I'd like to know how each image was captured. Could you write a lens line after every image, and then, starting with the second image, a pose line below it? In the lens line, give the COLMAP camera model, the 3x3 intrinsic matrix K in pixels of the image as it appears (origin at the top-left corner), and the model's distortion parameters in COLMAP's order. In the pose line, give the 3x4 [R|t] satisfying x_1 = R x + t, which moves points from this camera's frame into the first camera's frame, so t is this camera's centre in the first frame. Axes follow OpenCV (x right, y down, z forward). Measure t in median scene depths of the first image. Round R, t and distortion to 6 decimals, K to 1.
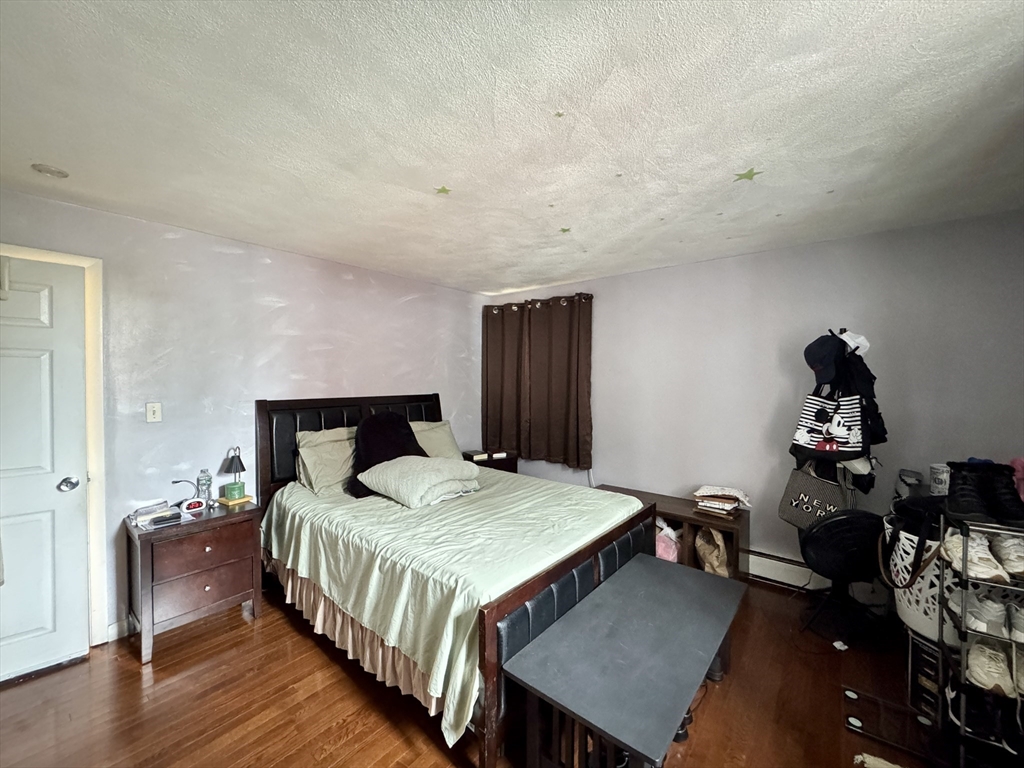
lens RADIAL K [[406.1, 0, 514.4], [0, 406.1, 383.4], [0, 0, 1]] dist [-0.002416, 0.000282]
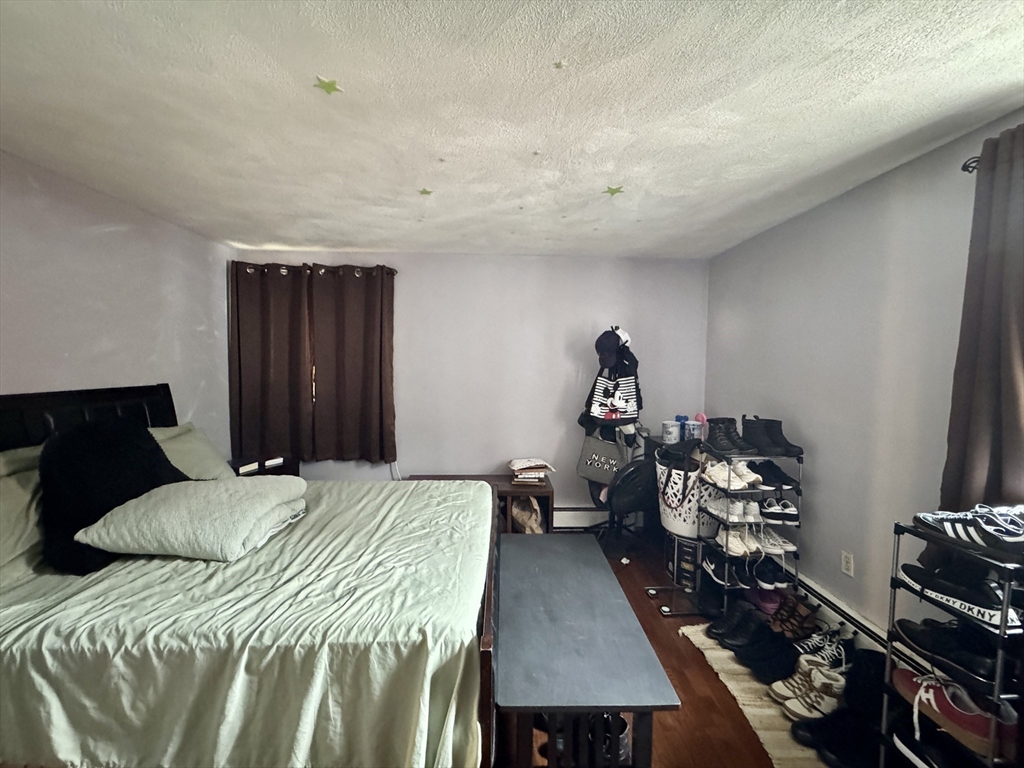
lens RADIAL K [[406.1, 0, 511.7], [0, 406.1, 383.5], [0, 0, 1]] dist [-0.002416, 0.000282]
pose [[0.756904, -0.028425, 0.652908, -0.322794], [0.001652, 0.999134, 0.041584, -0.003793], [-0.653524, -0.030396, 0.756295, 0.216150]]
